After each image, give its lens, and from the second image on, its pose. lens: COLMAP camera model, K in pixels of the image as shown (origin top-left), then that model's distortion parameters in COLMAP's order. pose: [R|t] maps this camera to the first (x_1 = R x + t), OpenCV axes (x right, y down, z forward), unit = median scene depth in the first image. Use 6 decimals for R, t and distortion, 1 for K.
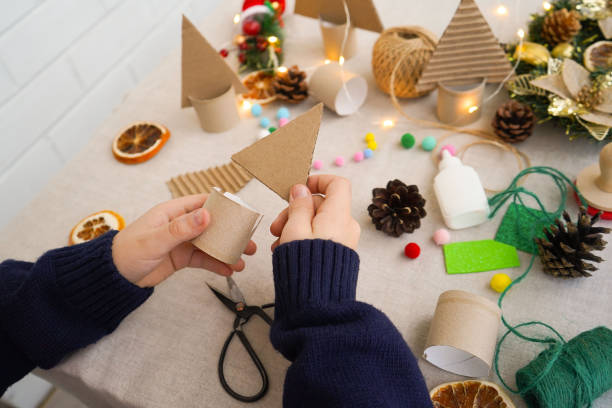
lens RADIAL K [[616.9, 0, 306.0], [0, 616.9, 204.0], [0, 0, 1]] dist [0.005663, 0.023944]
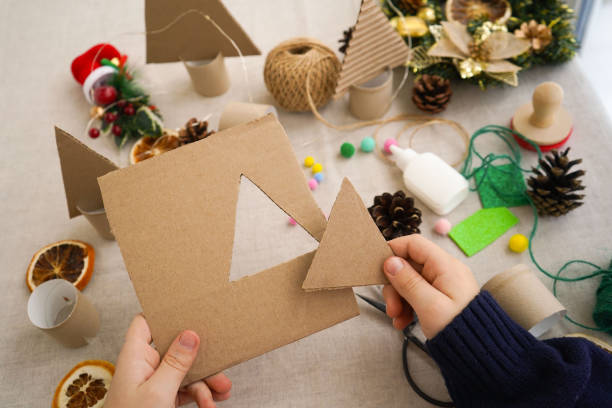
lens RADIAL K [[616.9, 0, 306.0], [0, 616.9, 204.0], [0, 0, 1]] dist [0.005663, 0.023944]
pose [[0.841594, -0.409869, 0.351749, -0.283992], [0.396725, 0.911034, 0.112363, -0.165801], [-0.366510, 0.044983, 0.929326, 0.108844]]
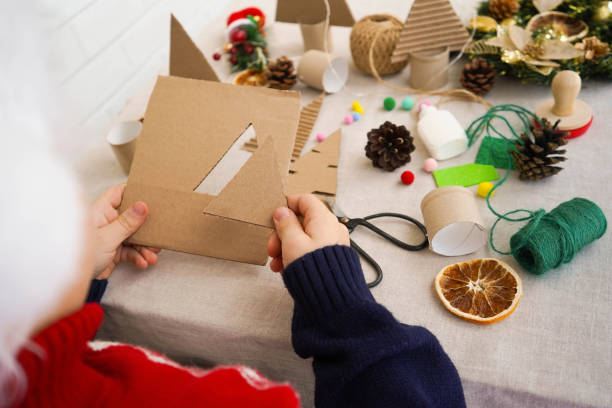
lens RADIAL K [[616.9, 0, 306.0], [0, 616.9, 204.0], [0, 0, 1]] dist [0.005663, 0.023944]
pose [[0.994030, -0.076285, 0.078005, -0.098110], [0.086114, 0.987558, -0.131583, 0.229318], [-0.066997, 0.137515, 0.988231, -0.112559]]
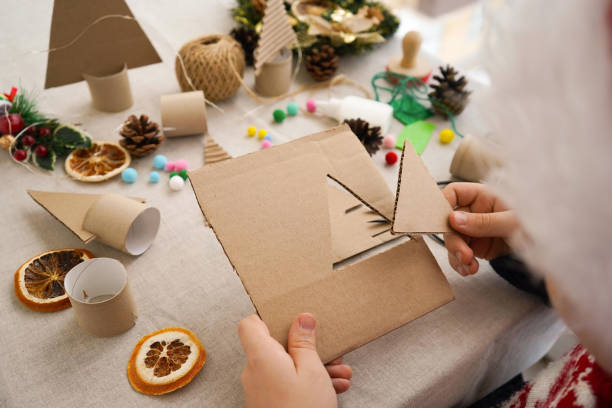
lens RADIAL K [[616.9, 0, 306.0], [0, 616.9, 204.0], [0, 0, 1]] dist [0.005663, 0.023944]
pose [[0.427717, -0.472606, 0.770520, -0.772886], [0.593972, 0.789503, 0.154535, -0.122992], [-0.681363, 0.391570, 0.618399, 0.346334]]
